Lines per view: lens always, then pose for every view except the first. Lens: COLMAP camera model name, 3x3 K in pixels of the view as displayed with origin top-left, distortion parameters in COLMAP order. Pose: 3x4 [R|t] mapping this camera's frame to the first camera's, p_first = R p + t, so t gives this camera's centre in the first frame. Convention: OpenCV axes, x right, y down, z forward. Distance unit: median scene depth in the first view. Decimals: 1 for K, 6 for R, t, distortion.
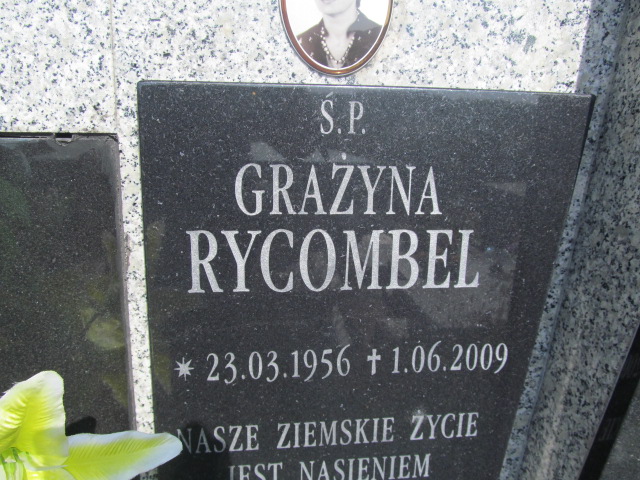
lens RADIAL K [[522.8, 0, 320.0], [0, 522.8, 240.0], [0, 0, 1]] dist [-0.041570, -0.002495]
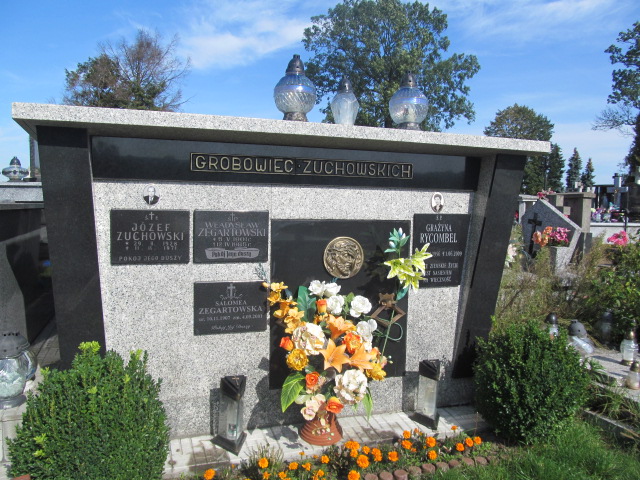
lens RADIAL K [[515.4, 0, 318.2], [0, 515.4, 220.6], [0, 0, 1]] dist [-0.035394, -0.001038]
pose [[0.976868, -0.011783, 0.213518, -3.160545], [0.051367, 0.982175, -0.180813, 1.023557], [-0.207581, 0.187598, 0.960061, -5.583638]]
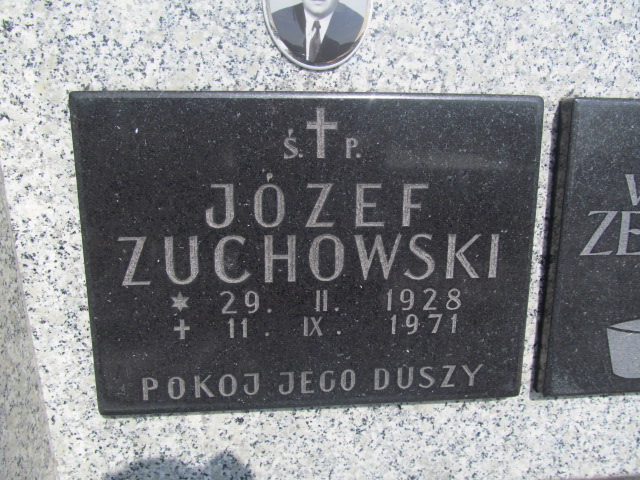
lens RADIAL K [[522.8, 0, 320.0], [0, 522.8, 240.0], [0, 0, 1]] dist [-0.041570, -0.002495]
pose [[0.997174, -0.000279, -0.075132, -3.700231], [-0.001585, 0.999693, -0.024738, 0.021137], [0.075116, 0.024787, 0.996867, -0.472106]]
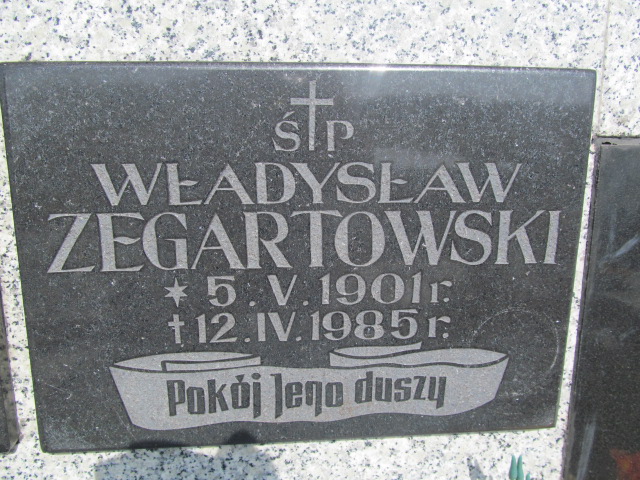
lens RADIAL K [[531.5, 0, 320.0], [0, 531.5, 240.0], [0, 0, 1]] dist [-0.035308, -0.003894]
pose [[0.998045, -0.008121, -0.061973, -2.779701], [0.007353, 0.999893, -0.012610, -0.011498], [0.062069, 0.012129, 0.997998, -0.165742]]
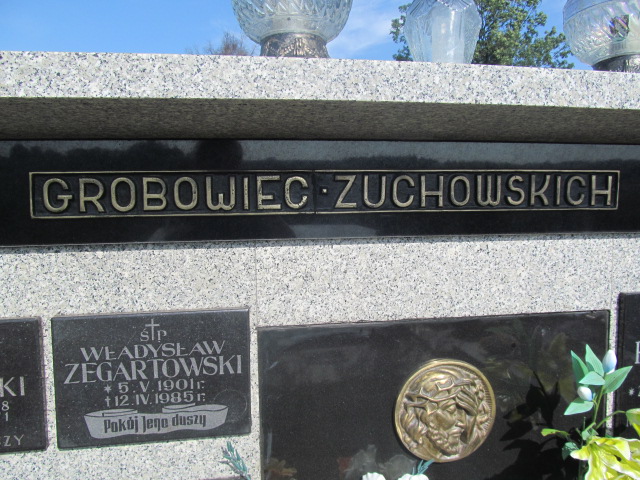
lens RADIAL K [[522.8, 0, 320.0], [0, 522.8, 240.0], [0, 0, 1]] dist [-0.041570, -0.002495]
pose [[0.998648, -0.037318, 0.036180, -2.121382], [0.042398, 0.987521, -0.151673, -0.220986], [-0.030068, 0.153002, 0.987768, -1.890236]]
